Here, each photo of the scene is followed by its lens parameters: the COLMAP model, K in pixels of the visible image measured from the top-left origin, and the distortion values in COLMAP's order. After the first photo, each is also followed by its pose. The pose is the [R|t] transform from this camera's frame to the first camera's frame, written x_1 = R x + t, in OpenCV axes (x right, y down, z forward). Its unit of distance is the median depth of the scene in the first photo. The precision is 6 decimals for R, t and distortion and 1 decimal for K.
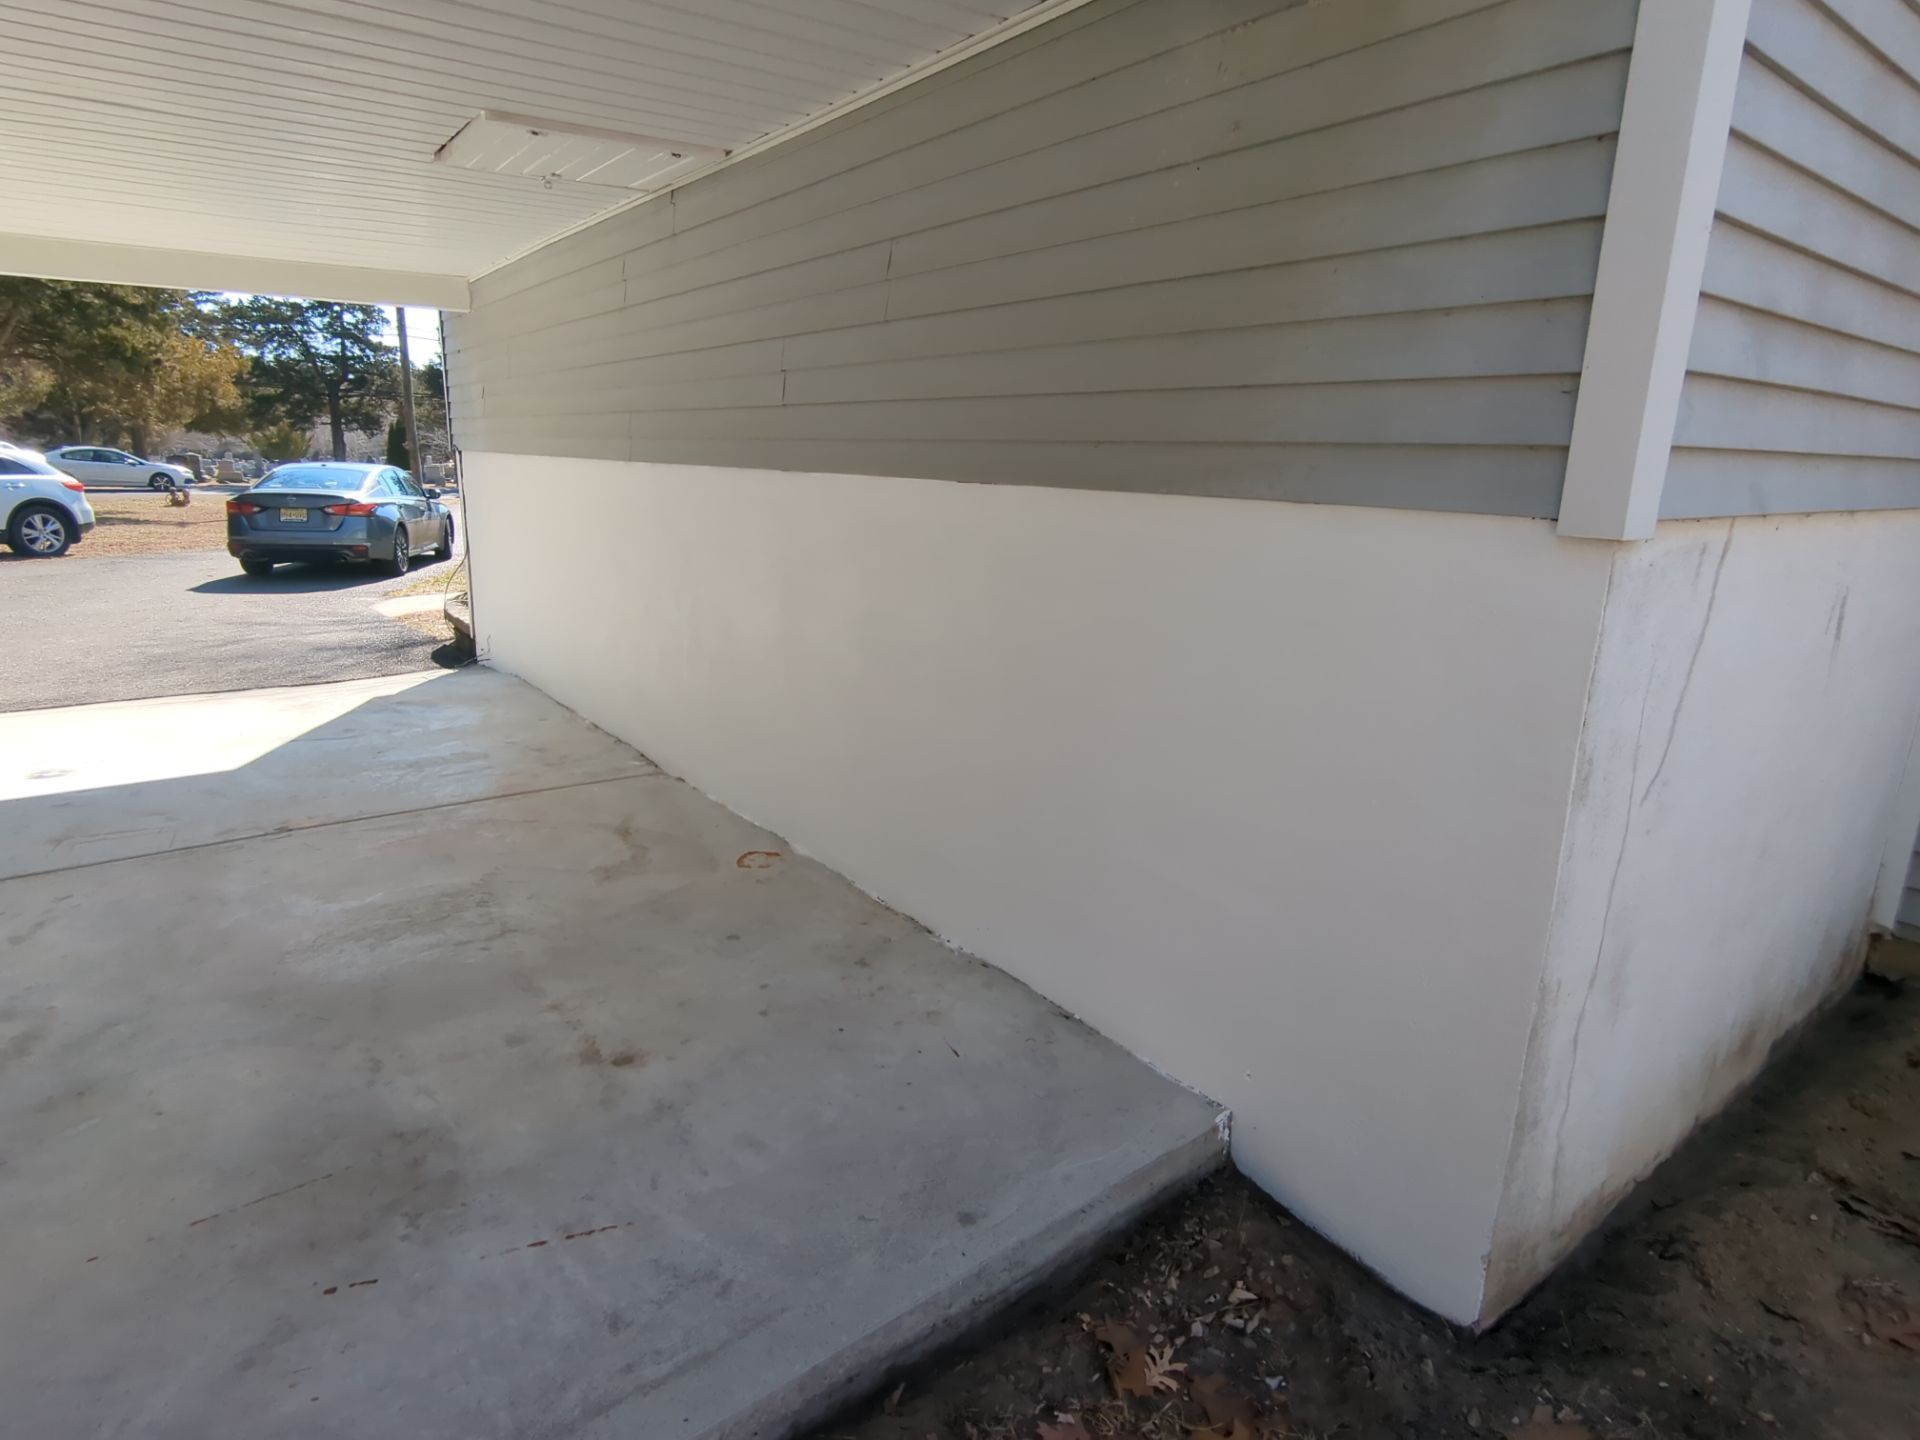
lens RADIAL K [[1061.8, 0, 960.1], [0, 1061.8, 716.2], [0, 0, 1]] dist [-0.000213, -0.000082]
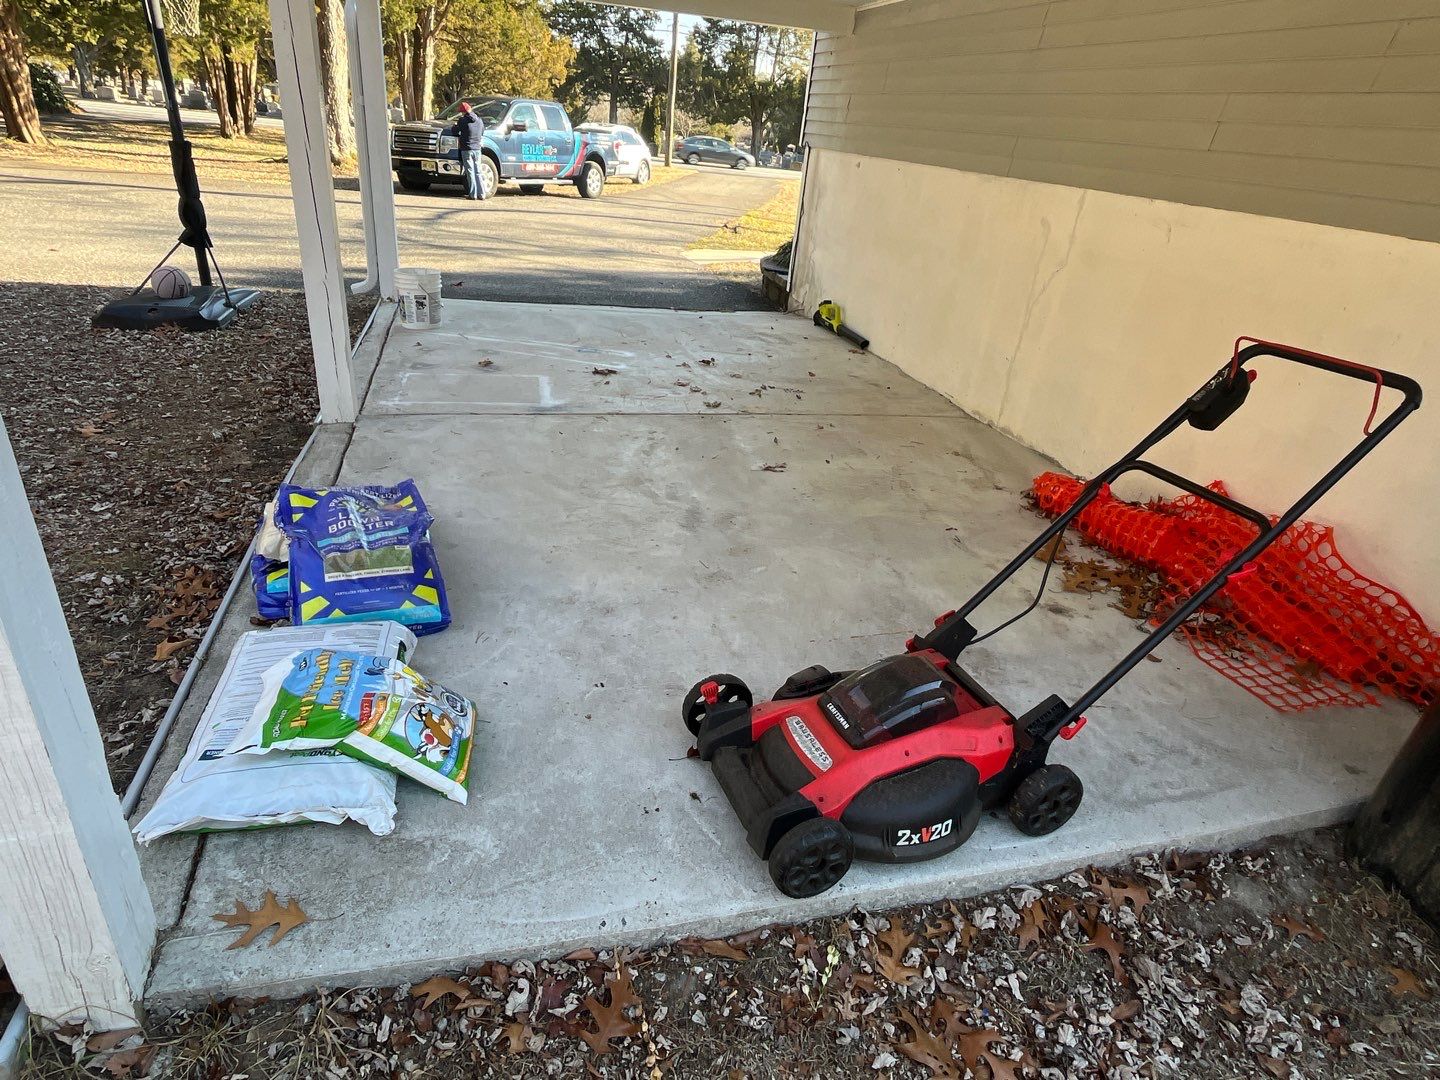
lens RADIAL K [[839.0, 0, 711.2], [0, 839.0, 541.6], [0, 0, 1]] dist [-0.002063, -0.001864]
pose [[0.922616, 0.227196, -0.311709, -0.285032], [-0.161836, 0.961559, 0.221841, 0.027618], [0.350128, -0.154228, 0.923918, -0.187030]]
